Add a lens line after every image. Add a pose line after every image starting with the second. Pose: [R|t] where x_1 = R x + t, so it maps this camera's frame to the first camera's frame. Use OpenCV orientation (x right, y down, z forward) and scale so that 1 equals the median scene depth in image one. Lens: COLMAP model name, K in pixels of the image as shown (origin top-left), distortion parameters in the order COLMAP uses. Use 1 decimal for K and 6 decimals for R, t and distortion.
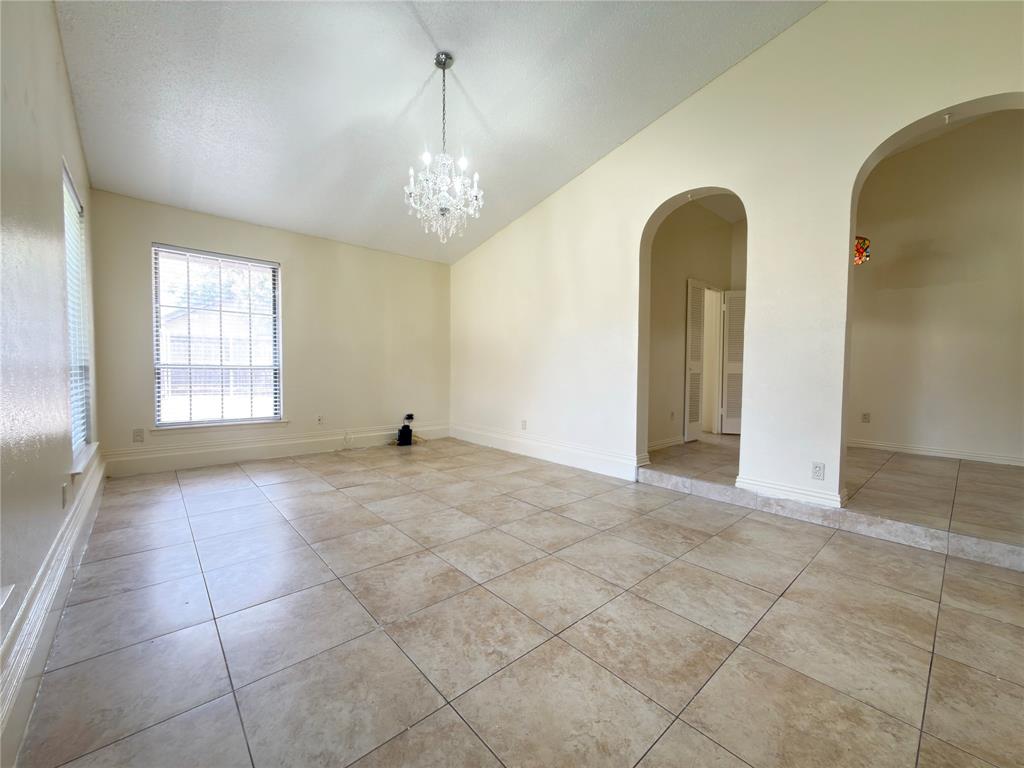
lens RADIAL K [[410.8, 0, 512.4], [0, 410.8, 384.8], [0, 0, 1]] dist [-0.001997, 0.000665]
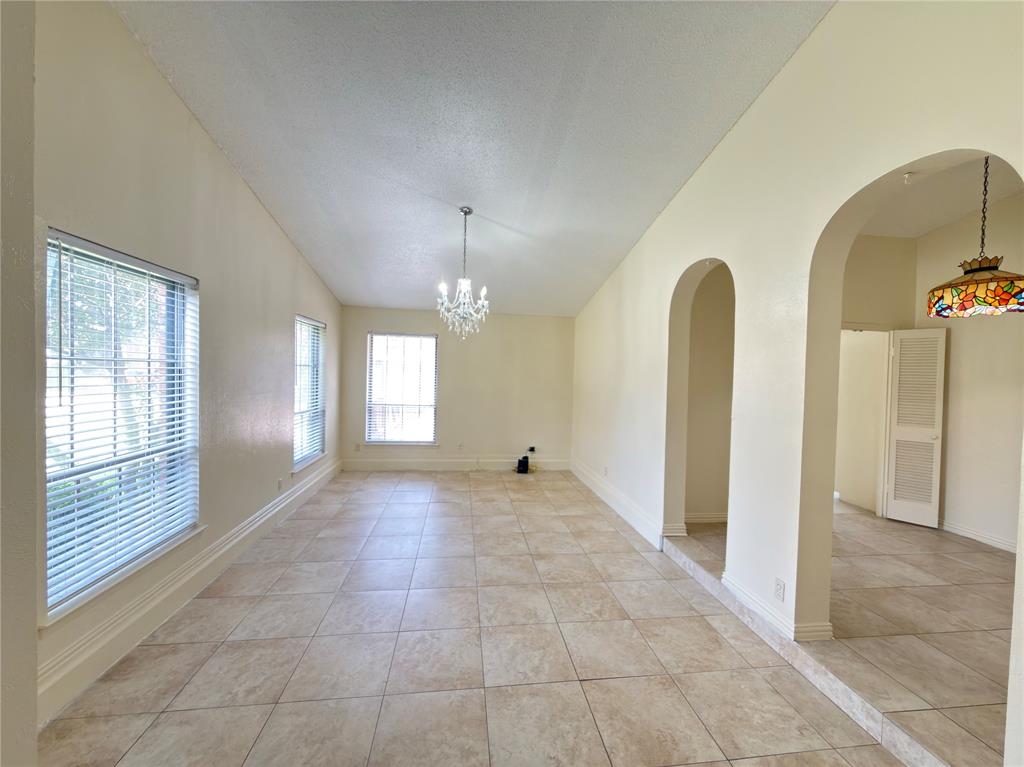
lens RADIAL K [[410.8, 0, 512.4], [0, 410.8, 384.3], [0, 0, 1]] dist [-0.001997, 0.000665]
pose [[0.823975, 0.025315, -0.566061, 0.671292], [-0.039575, 0.999133, -0.012923, -0.166310], [0.565243, 0.033050, 0.824262, -0.037783]]
